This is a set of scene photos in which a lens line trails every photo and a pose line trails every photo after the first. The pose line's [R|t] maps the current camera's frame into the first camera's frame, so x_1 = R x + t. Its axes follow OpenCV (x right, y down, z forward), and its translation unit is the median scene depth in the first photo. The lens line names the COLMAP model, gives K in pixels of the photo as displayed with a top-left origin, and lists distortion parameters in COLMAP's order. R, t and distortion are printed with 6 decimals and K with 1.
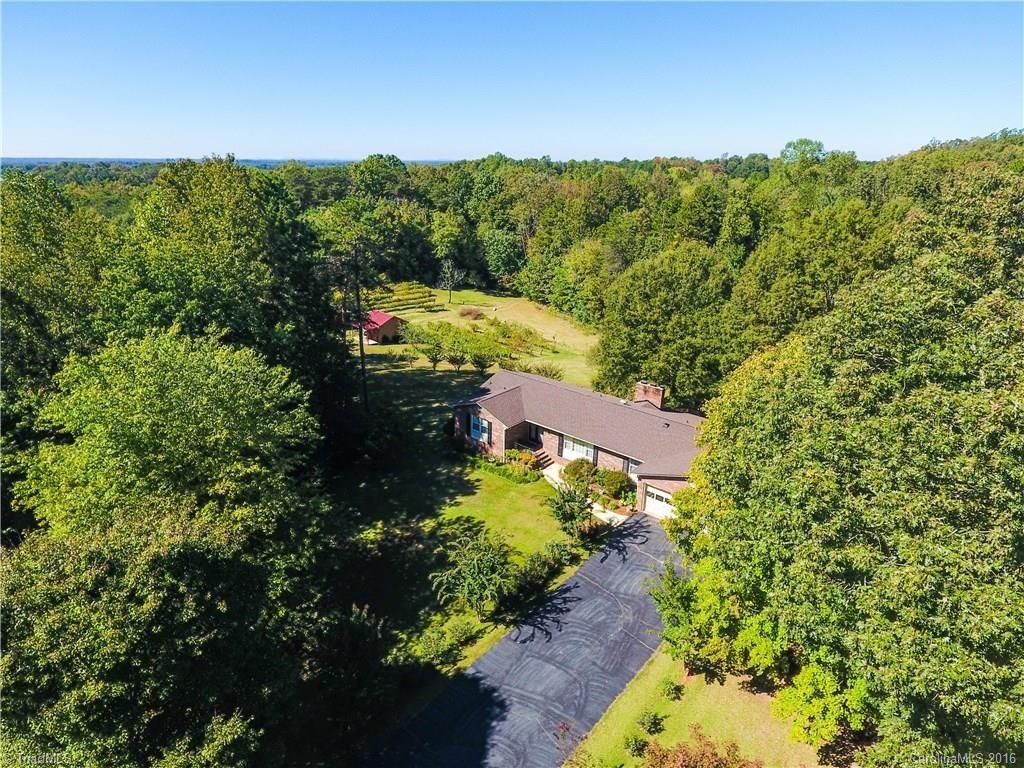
lens RADIAL K [[600.0, 0, 495.2], [0, 600.0, 376.5], [0, 0, 1]] dist [-0.003428, -0.000750]
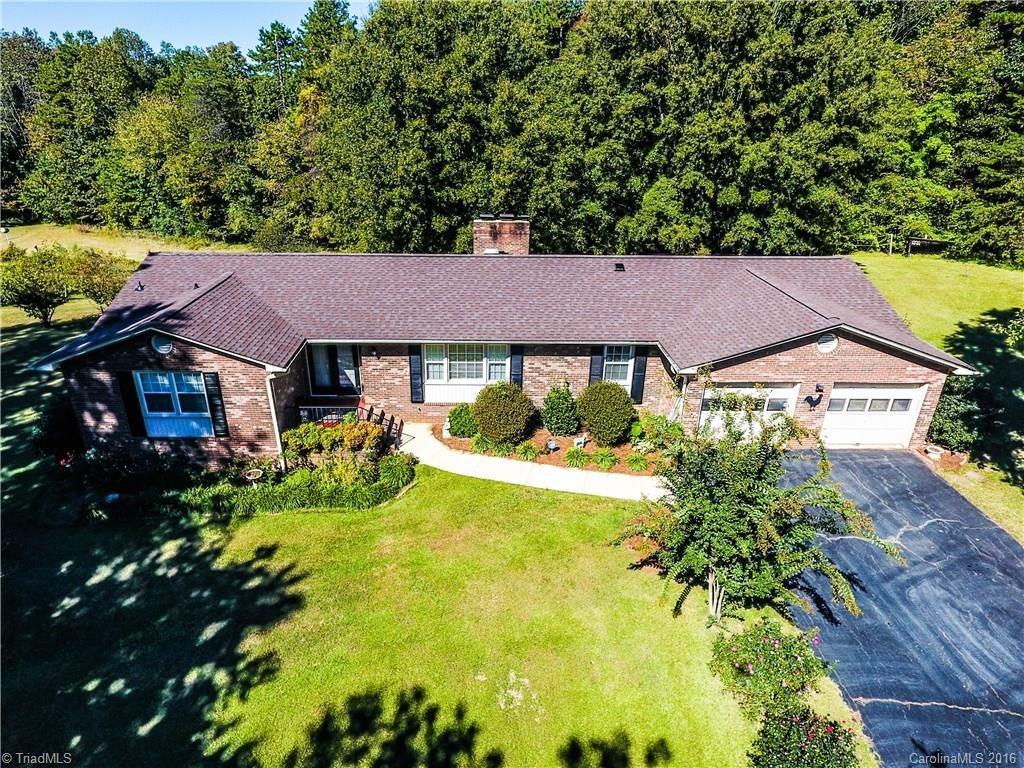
lens RADIAL K [[600.0, 0, 495.2], [0, 600.0, 376.5], [0, 0, 1]] dist [-0.003428, -0.000750]
pose [[0.736423, -0.280696, 0.615541, -0.037261], [0.224199, 0.959705, 0.169413, 0.021003], [-0.638292, 0.013244, 0.769681, 0.236503]]
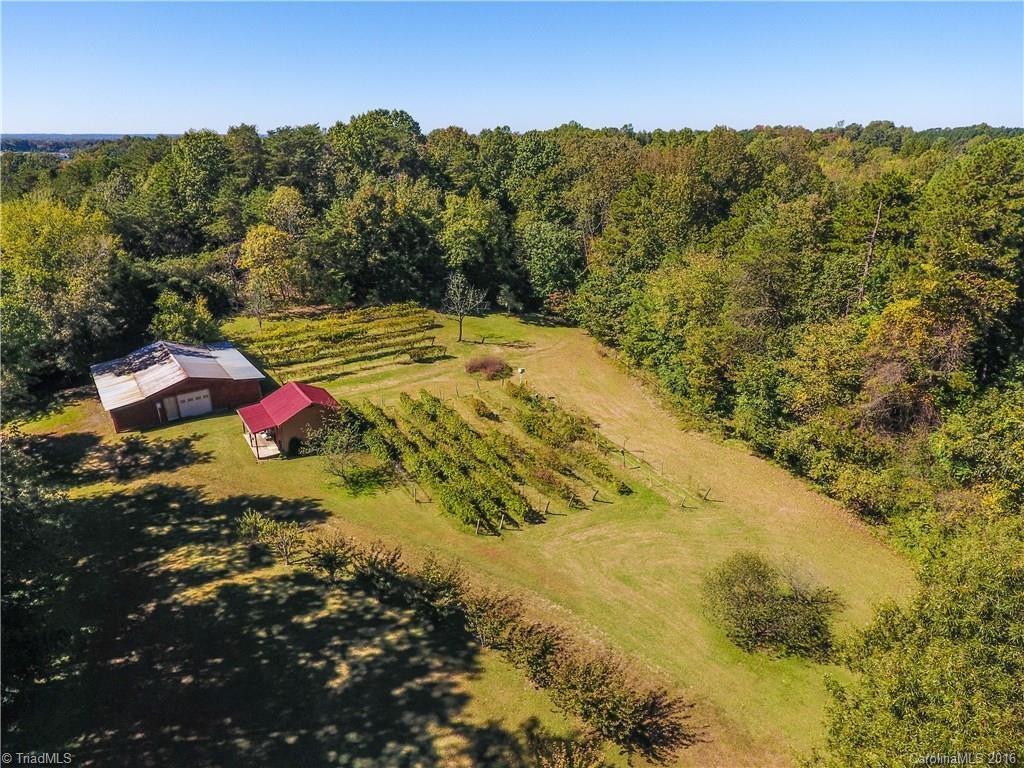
lens RADIAL K [[600.0, 0, 495.2], [0, 600.0, 376.5], [0, 0, 1]] dist [-0.003428, -0.000750]
pose [[0.992377, 0.040584, -0.116369, 0.034066], [-0.036197, 0.998561, 0.039564, -0.105669], [0.117807, -0.035051, 0.992418, 0.354725]]
